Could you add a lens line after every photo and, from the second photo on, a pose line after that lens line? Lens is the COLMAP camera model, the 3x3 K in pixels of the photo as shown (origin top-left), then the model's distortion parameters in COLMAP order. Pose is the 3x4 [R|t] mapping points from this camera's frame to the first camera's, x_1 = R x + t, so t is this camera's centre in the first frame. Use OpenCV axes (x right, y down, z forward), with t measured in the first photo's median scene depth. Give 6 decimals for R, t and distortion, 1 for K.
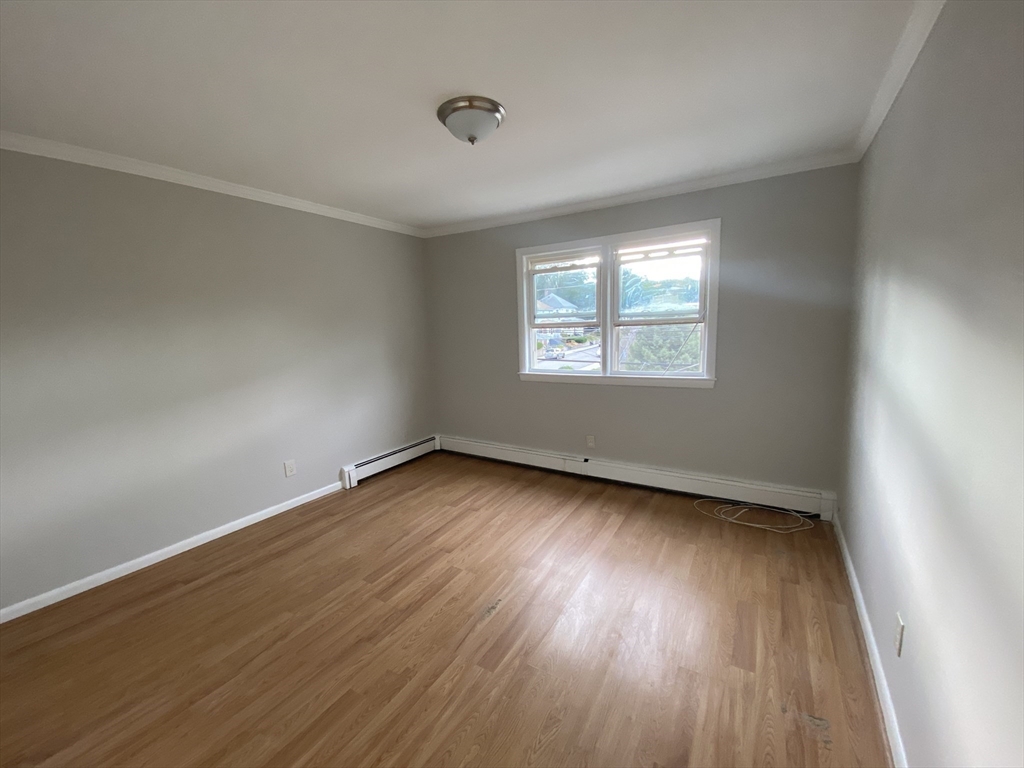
lens RADIAL K [[415.4, 0, 512.0], [0, 415.4, 384.0], [0, 0, 1]] dist [0.029054, -0.031778]
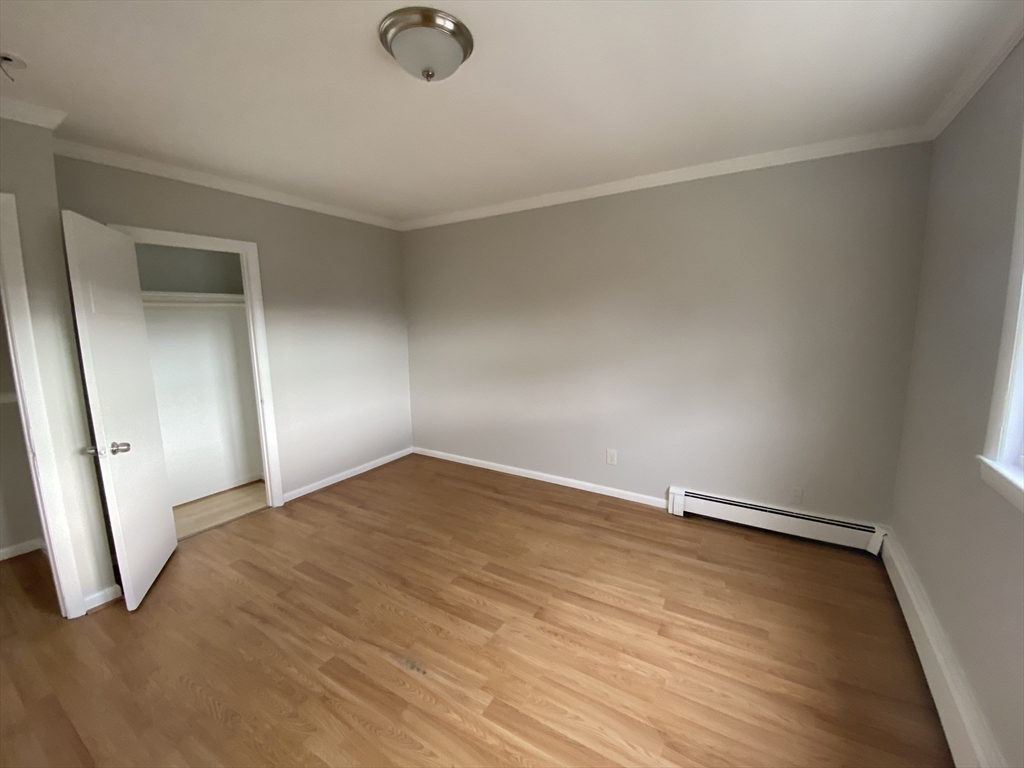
lens RADIAL K [[415.4, 0, 512.0], [0, 415.4, 384.0], [0, 0, 1]] dist [0.029054, -0.031778]
pose [[-0.012878, 0.182583, -0.983106, 0.429410], [-0.132685, 0.974181, 0.182664, -0.123510], [0.991075, 0.132796, 0.011680, 0.713425]]
